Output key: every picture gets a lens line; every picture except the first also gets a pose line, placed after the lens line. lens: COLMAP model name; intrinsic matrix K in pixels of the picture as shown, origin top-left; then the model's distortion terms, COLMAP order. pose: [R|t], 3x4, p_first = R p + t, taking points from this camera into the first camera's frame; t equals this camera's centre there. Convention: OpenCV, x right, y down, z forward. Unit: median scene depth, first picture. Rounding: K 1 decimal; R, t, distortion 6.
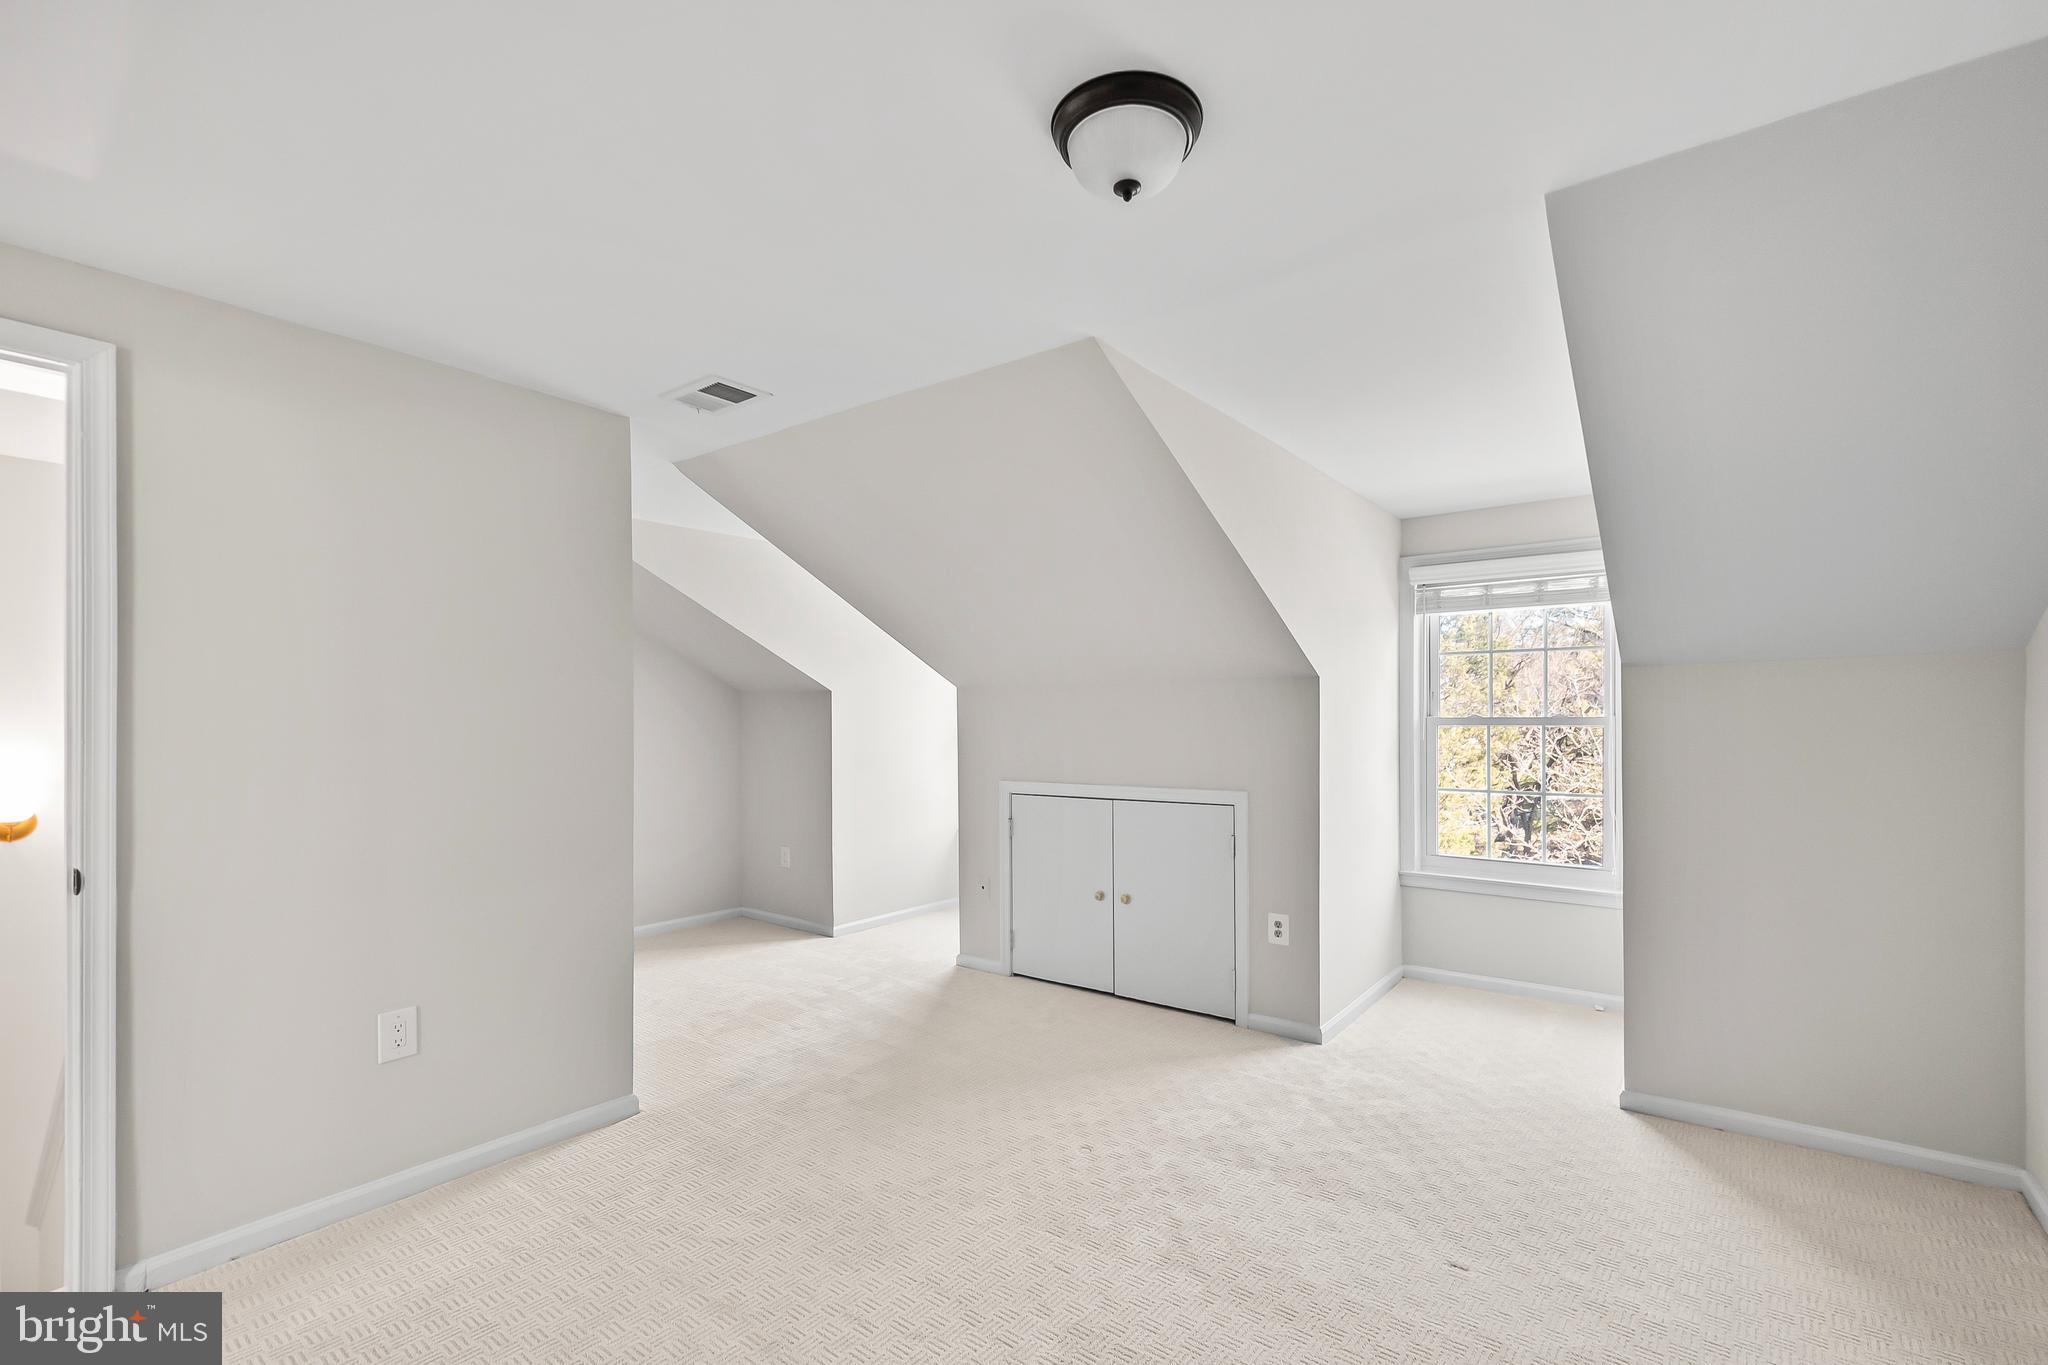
lens RADIAL K [[893.0, 0, 1066.5], [0, 893.0, 716.2], [0, 0, 1]] dist [0.000576, -0.000043]
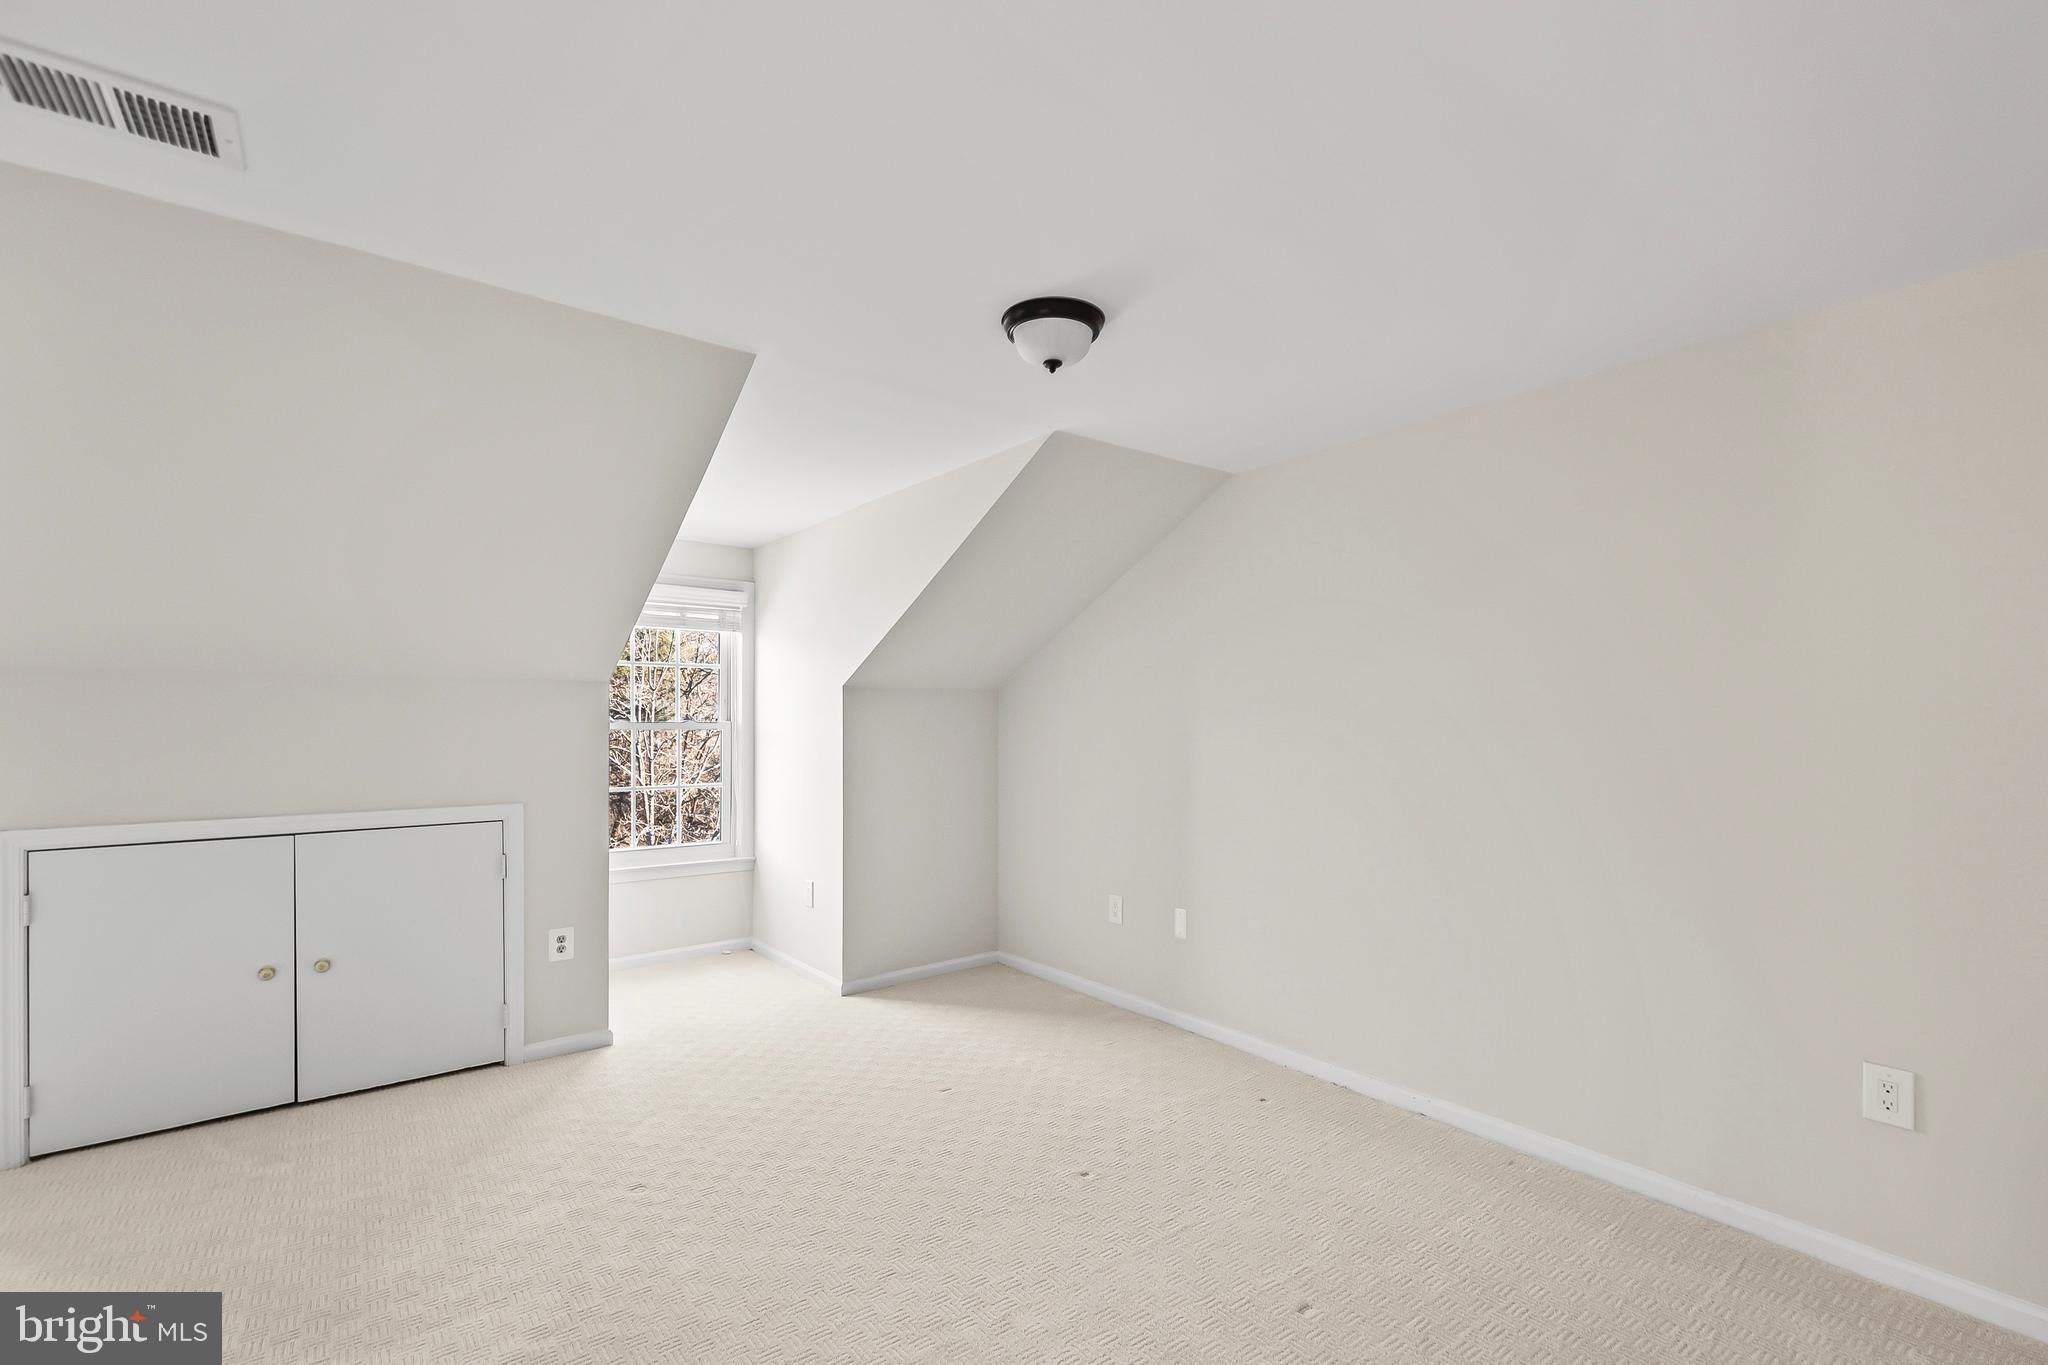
lens RADIAL K [[890.1, 0, 1042.2], [0, 890.1, 716.6], [0, 0, 1]] dist [0.002405, -0.000450]
pose [[0.275354, 0.008779, 0.961303, -0.535010], [-0.004481, 0.999959, -0.007849, 0.000498], [-0.961332, -0.002146, 0.275382, 0.243399]]
